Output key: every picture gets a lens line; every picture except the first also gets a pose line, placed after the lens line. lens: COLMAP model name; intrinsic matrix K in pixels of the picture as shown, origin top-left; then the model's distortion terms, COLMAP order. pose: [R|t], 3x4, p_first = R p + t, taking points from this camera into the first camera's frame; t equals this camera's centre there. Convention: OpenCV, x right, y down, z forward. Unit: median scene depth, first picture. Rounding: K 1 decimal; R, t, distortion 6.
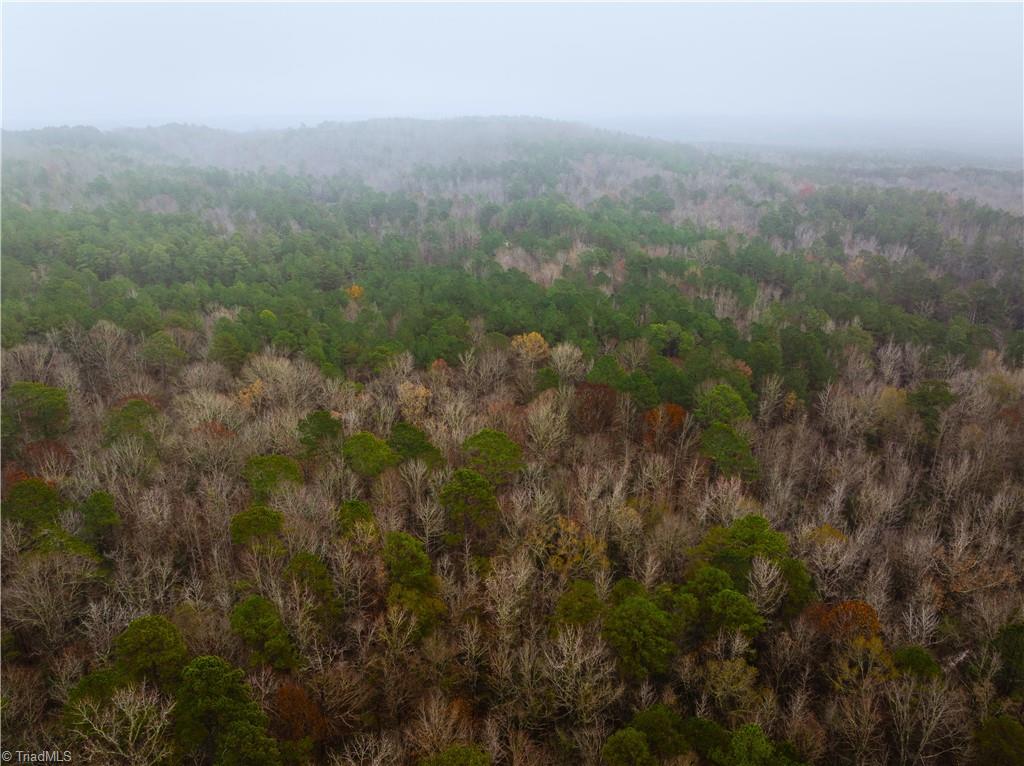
lens RADIAL K [[724.2, 0, 512.0], [0, 724.2, 383.1], [0, 0, 1]] dist [-0.057739, 0.023231]
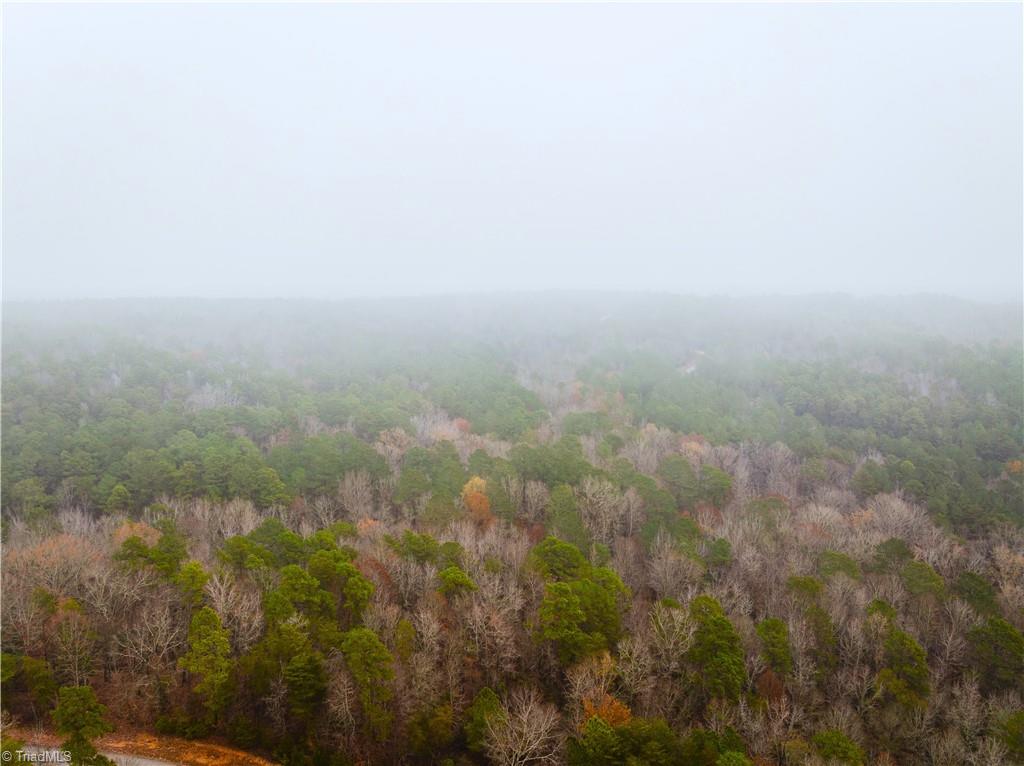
lens RADIAL K [[724.2, 0, 512.0], [0, 724.2, 383.1], [0, 0, 1]] dist [-0.057739, 0.023231]
pose [[0.569022, 0.116496, -0.814029, 0.214038], [-0.289124, 0.955053, -0.065425, 0.038256], [0.769819, 0.272583, 0.577128, -0.186220]]
